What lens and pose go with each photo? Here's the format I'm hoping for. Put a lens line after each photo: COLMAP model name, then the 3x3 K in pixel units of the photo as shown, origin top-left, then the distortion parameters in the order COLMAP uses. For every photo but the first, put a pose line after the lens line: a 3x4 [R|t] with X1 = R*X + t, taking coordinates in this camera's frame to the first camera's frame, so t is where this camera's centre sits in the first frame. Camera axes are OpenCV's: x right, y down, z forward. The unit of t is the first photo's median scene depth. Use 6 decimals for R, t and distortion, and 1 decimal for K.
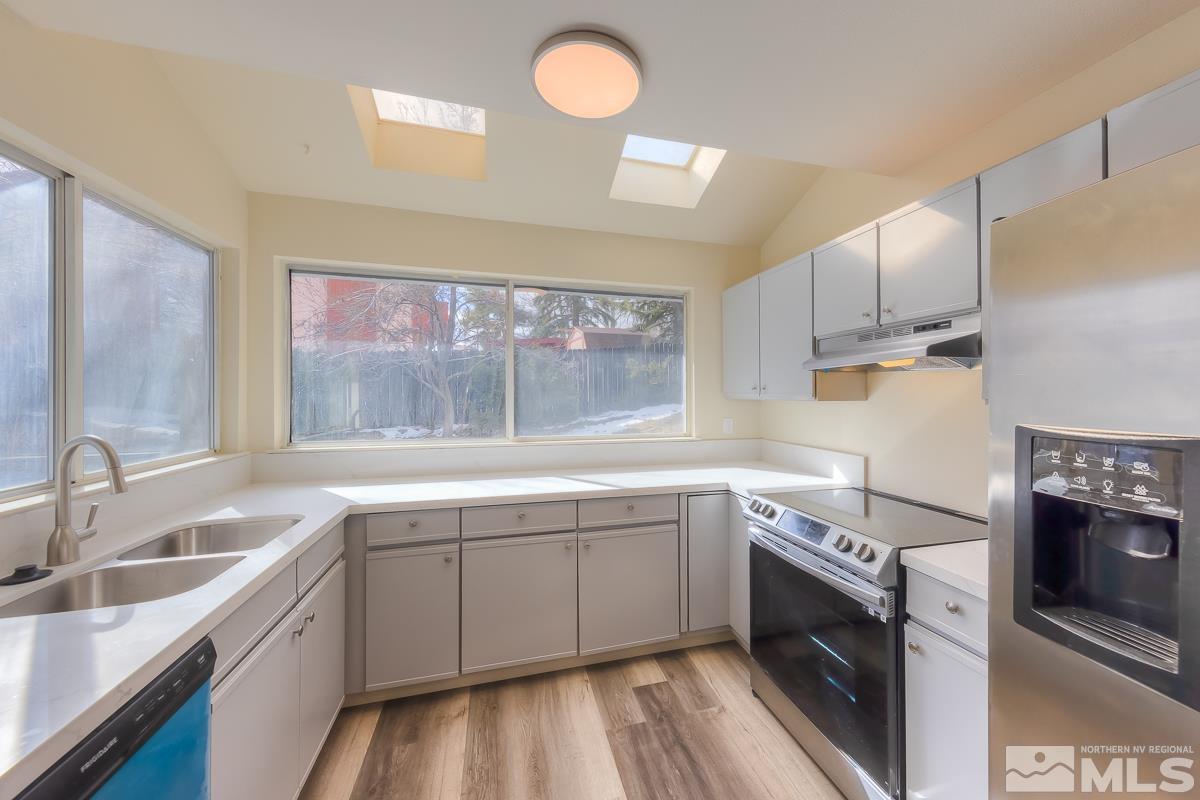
lens RADIAL K [[433.8, 0, 624.9], [0, 433.8, 394.1], [0, 0, 1]] dist [0.003025, 0.000140]
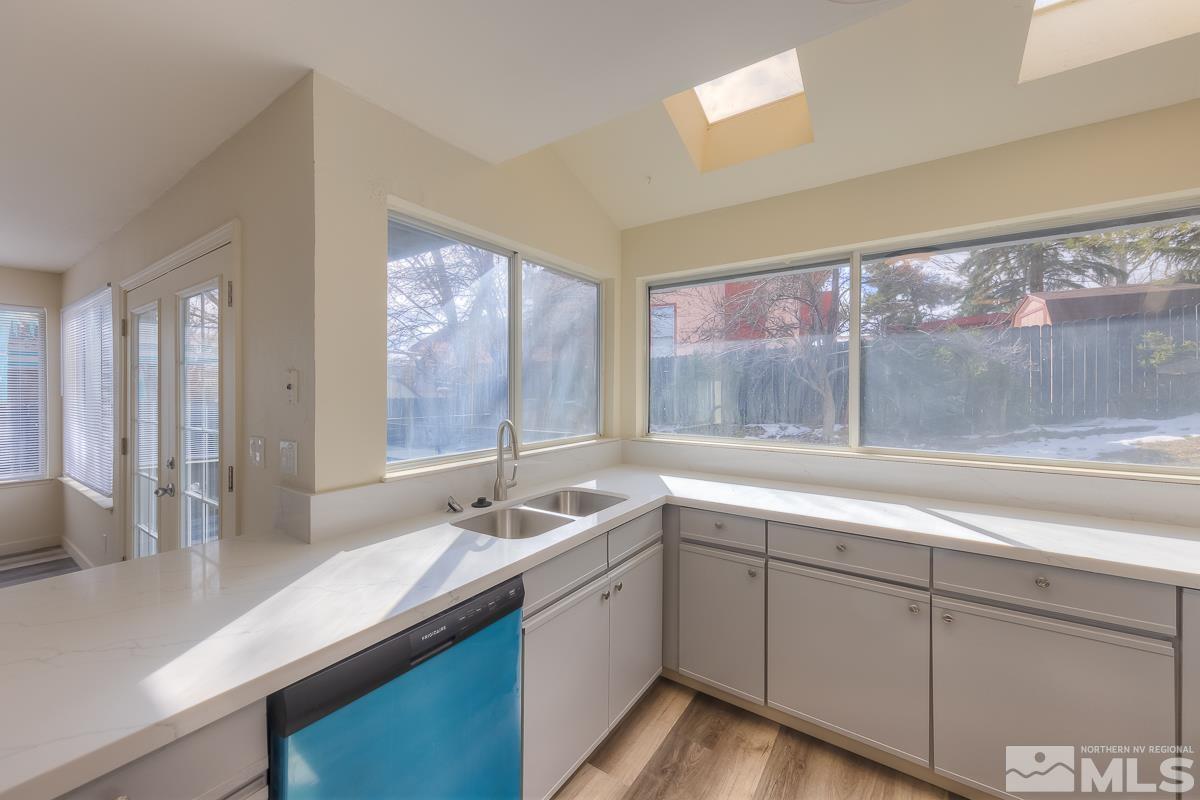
lens RADIAL K [[450.6, 0, 601.3], [0, 450.6, 395.5], [0, 0, 1]] dist [0.006567, -0.000526]
pose [[0.638425, 0.010469, -0.769613, 0.118294], [-0.001668, 0.999924, 0.012218, -0.006558], [0.769682, -0.006516, 0.638394, 0.144315]]
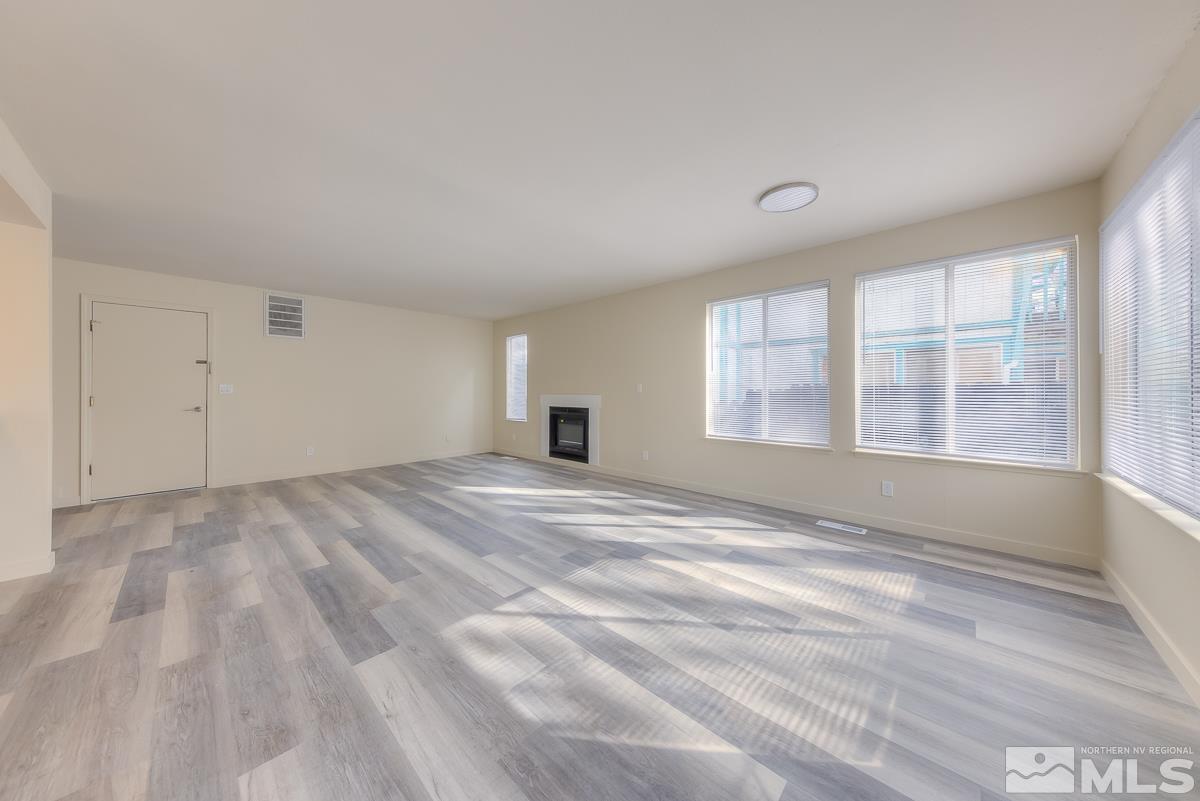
lens RADIAL K [[380.2, 0, 598.6], [0, 380.2, 393.8], [0, 0, 1]] dist [0.001079, -0.000057]
pose [[-0.877200, -0.006671, -0.480078, -0.938209], [-0.001947, 0.999945, -0.010337, 0.142521], [0.480121, -0.008133, -0.877165, -0.099682]]
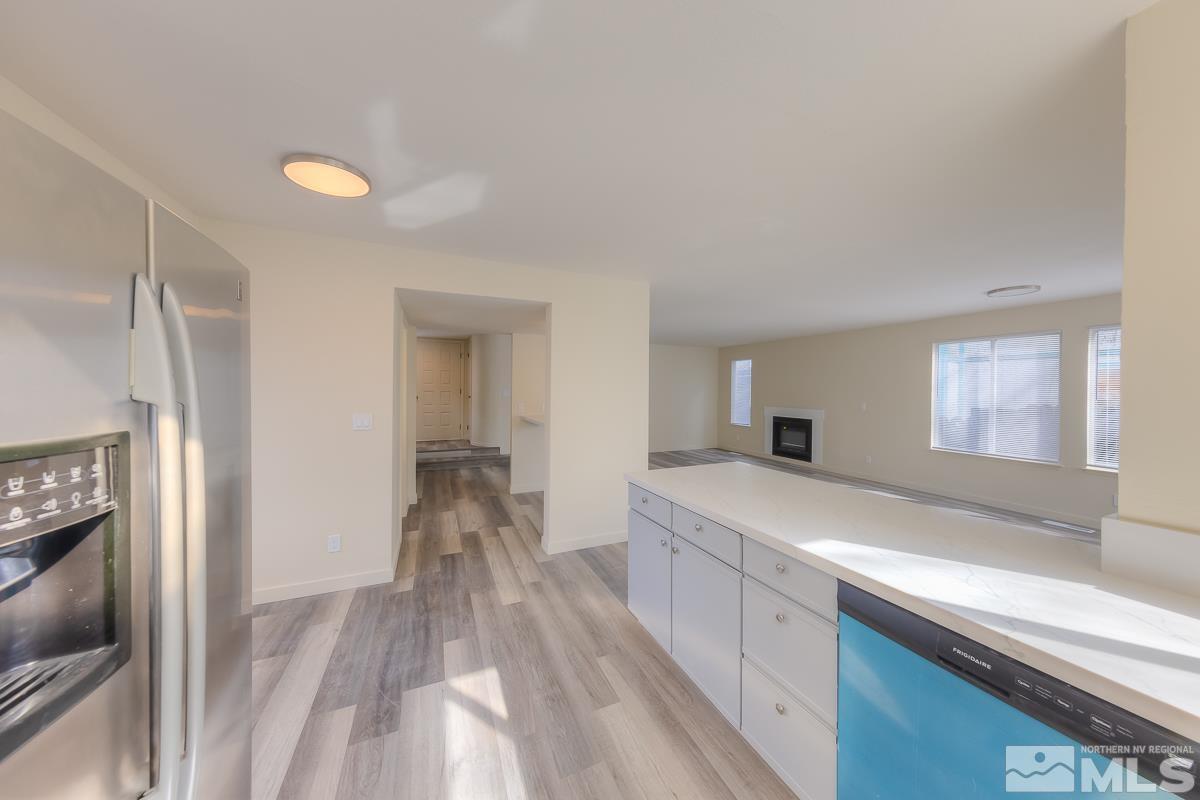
lens RADIAL K [[394.6, 0, 592.8], [0, 394.6, 394.1], [0, 0, 1]] dist [0.005368, -0.000225]
pose [[-0.992704, -0.007377, -0.120354, 0.052875], [-0.008848, 0.999892, 0.011692, -0.008914], [0.120255, 0.012672, -0.992662, 0.679462]]
